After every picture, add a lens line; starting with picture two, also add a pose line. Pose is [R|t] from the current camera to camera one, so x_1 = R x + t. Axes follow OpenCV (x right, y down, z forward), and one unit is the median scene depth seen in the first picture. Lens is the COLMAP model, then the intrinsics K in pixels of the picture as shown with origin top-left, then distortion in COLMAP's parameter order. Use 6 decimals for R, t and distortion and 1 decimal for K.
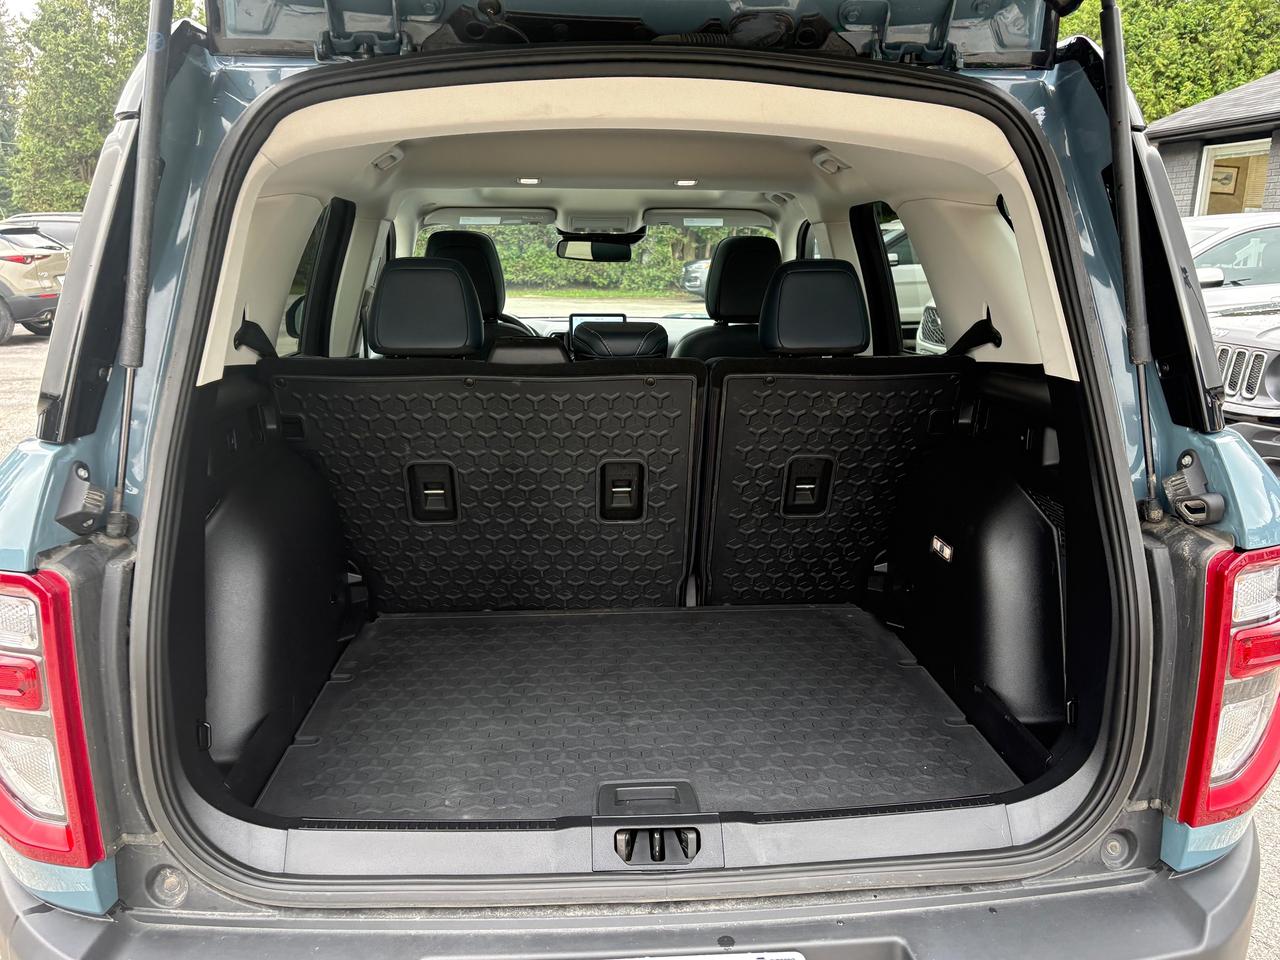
lens RADIAL K [[1061.9, 0, 645.5], [0, 1061.9, 487.8], [0, 0, 1]] dist [0.050528, -0.076867]
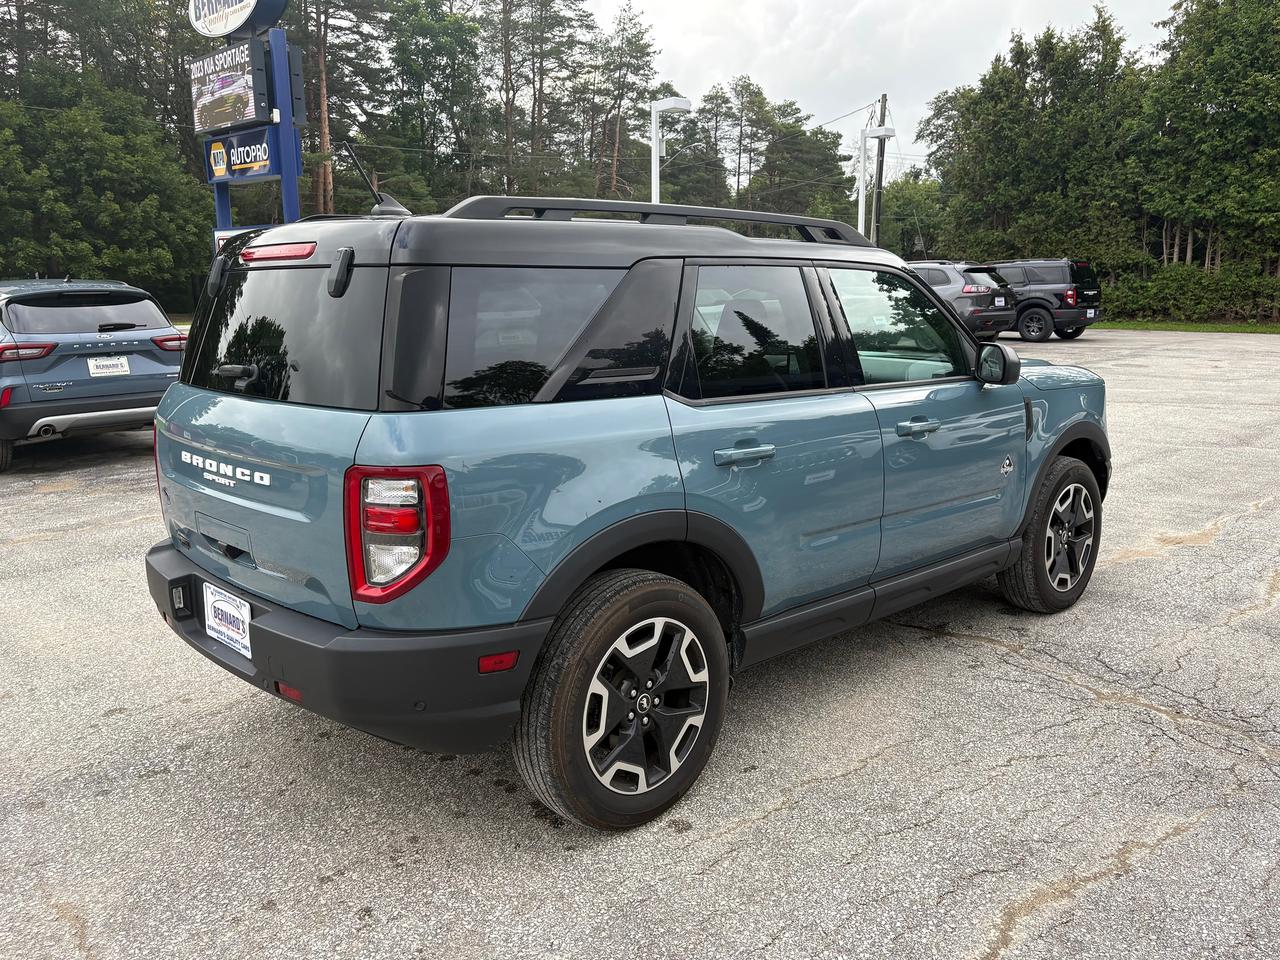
lens RADIAL K [[1061.9, 0, 645.5], [0, 1061.9, 487.8], [0, 0, 1]] dist [0.050528, -0.076867]
pose [[0.606728, 0.134098, -0.783517, 0.202457], [-0.157800, 0.986370, 0.046621, -0.010687], [0.779089, 0.095352, 0.619619, 0.034652]]
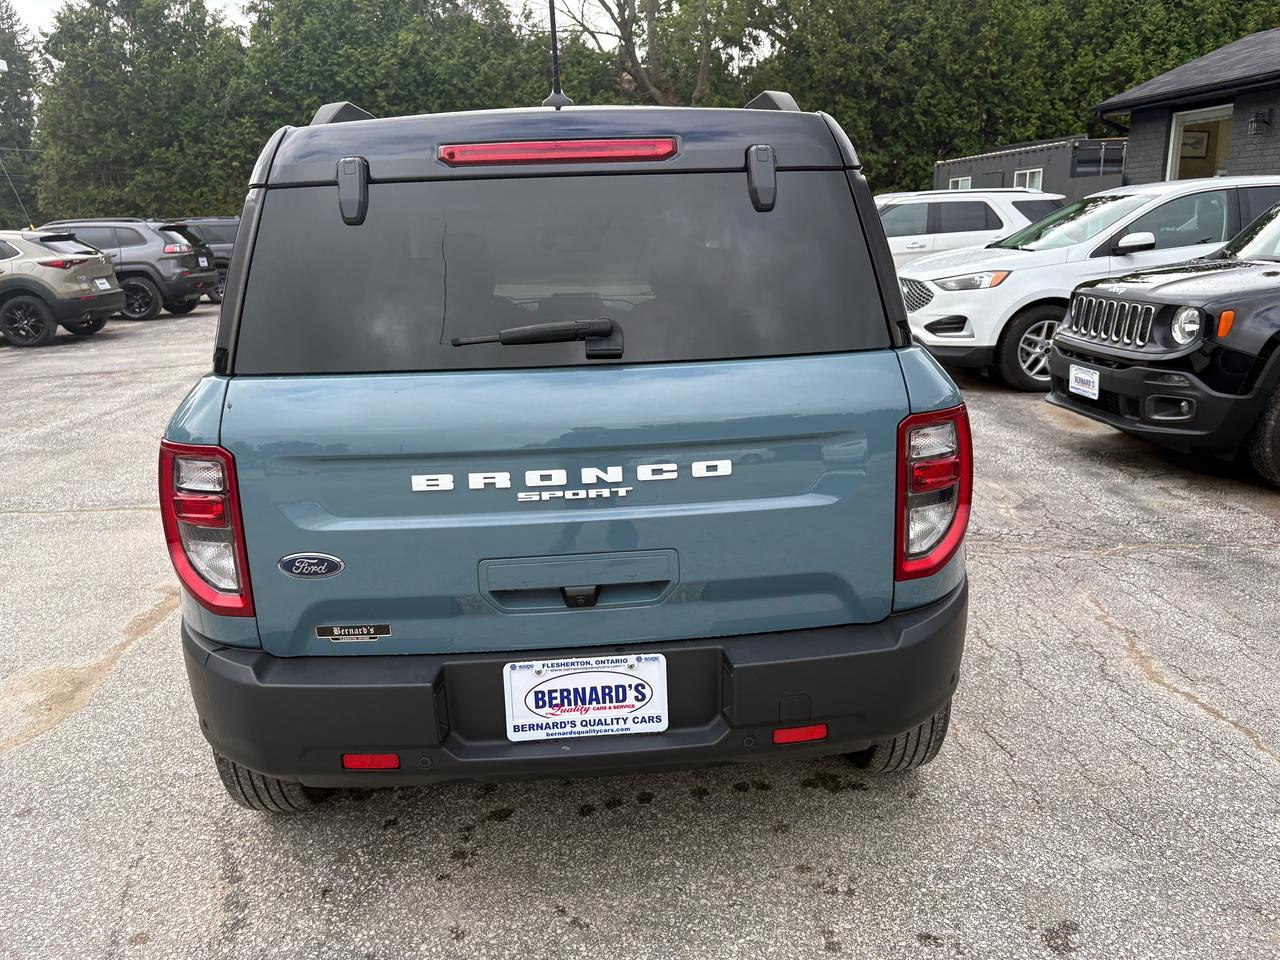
lens RADIAL K [[1061.9, 0, 645.5], [0, 1061.9, 487.8], [0, 0, 1]] dist [0.050528, -0.076867]
pose [[0.999244, -0.033891, -0.019068, 0.008223], [0.034204, 0.999281, 0.016384, 0.007052], [0.018499, -0.017024, 0.999684, -0.036641]]
